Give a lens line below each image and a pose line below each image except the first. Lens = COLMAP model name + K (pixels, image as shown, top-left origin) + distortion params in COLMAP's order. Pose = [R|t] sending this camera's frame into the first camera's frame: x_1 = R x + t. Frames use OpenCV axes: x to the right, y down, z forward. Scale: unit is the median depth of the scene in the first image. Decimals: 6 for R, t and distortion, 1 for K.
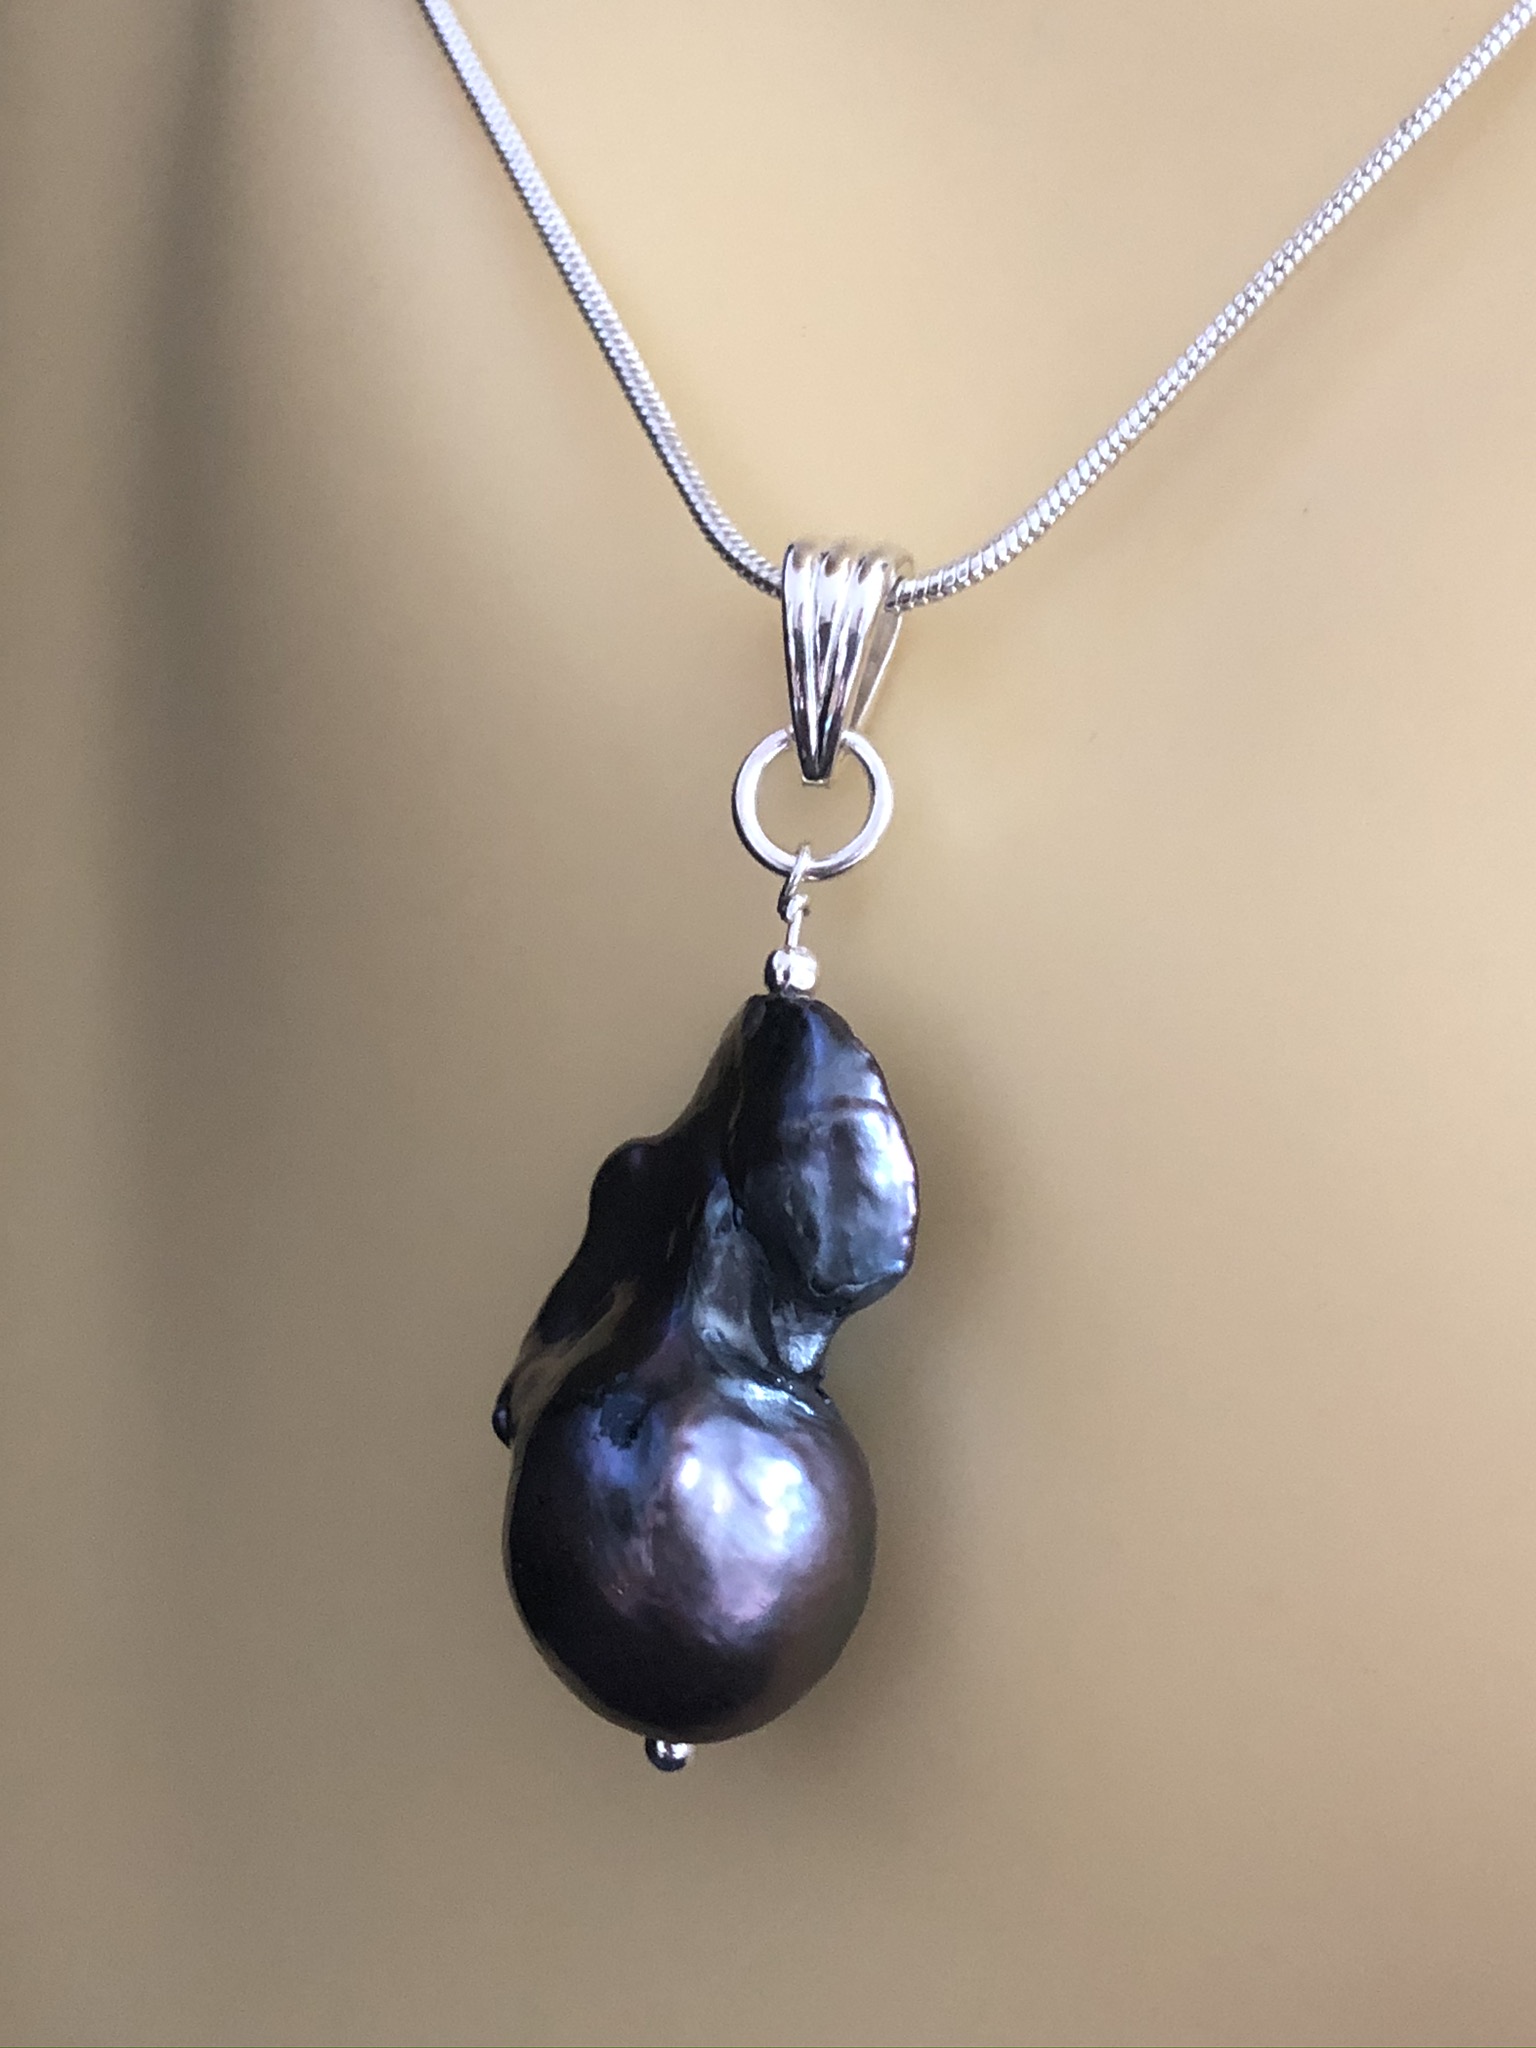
lens RADIAL K [[3271.4, 0, 767.5], [0, 3271.4, 1018.9], [0, 0, 1]] dist [0.017688, 0.000000]
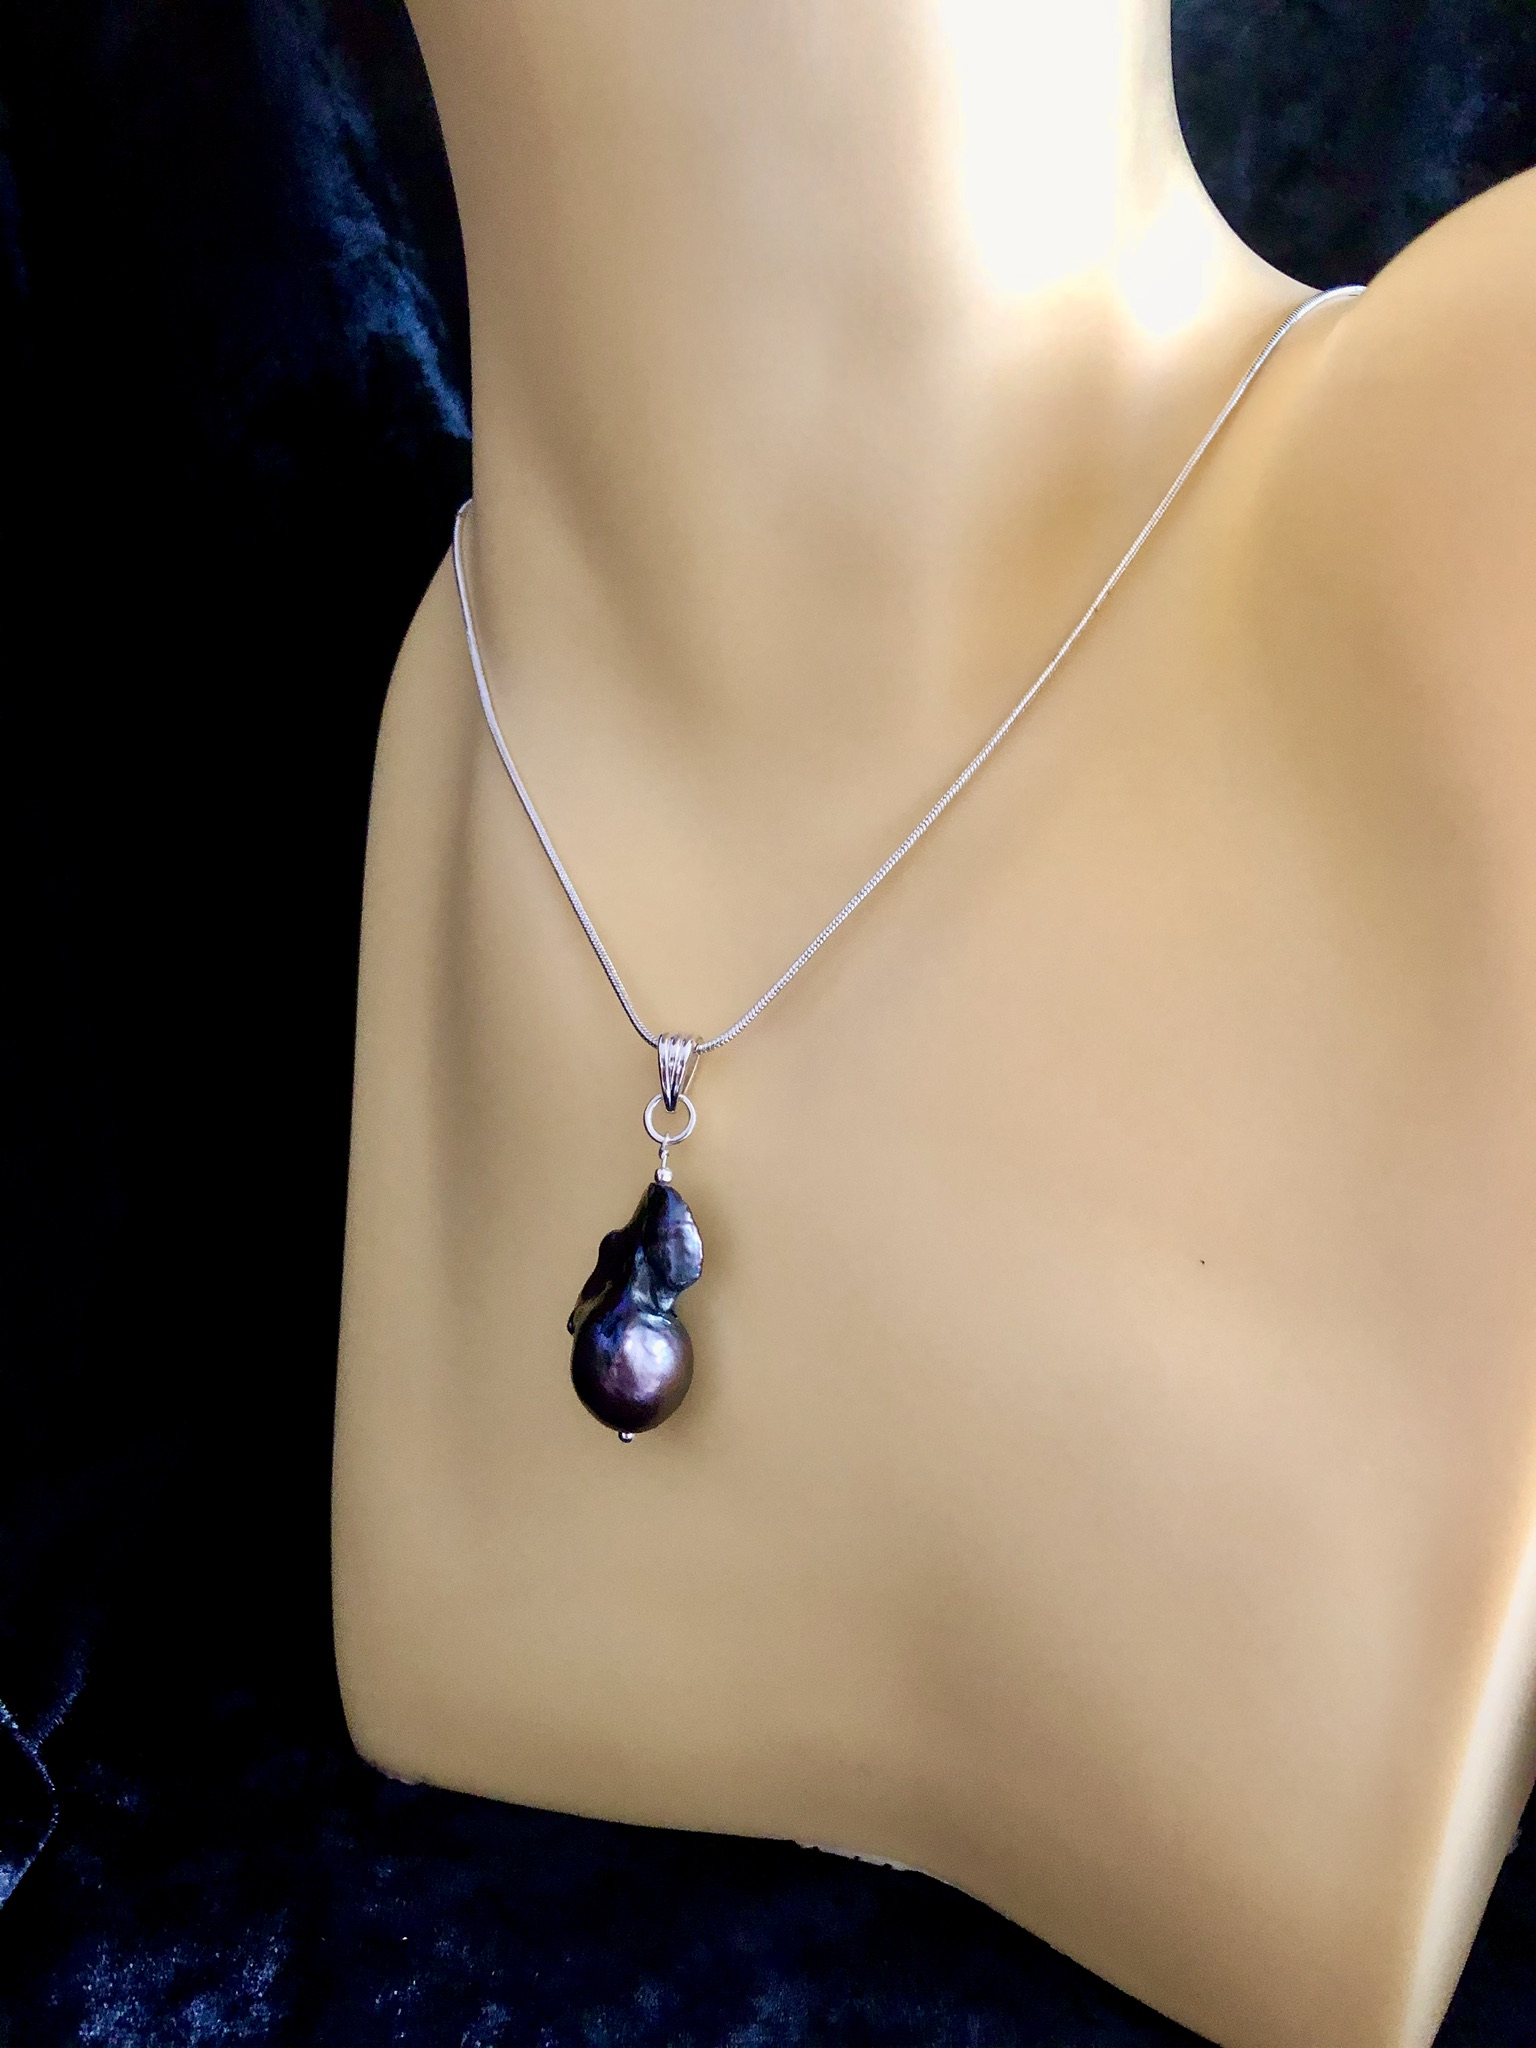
lens RADIAL K [[1446.4, 0, 770.5], [0, 1446.4, 1033.0], [0, 0, 1]] dist [-0.005970, -0.007681]
pose [[0.999086, -0.019148, 0.038229, 0.060098], [0.020870, 0.998761, -0.045170, -0.087360], [-0.037317, 0.045927, 0.998248, -0.363961]]
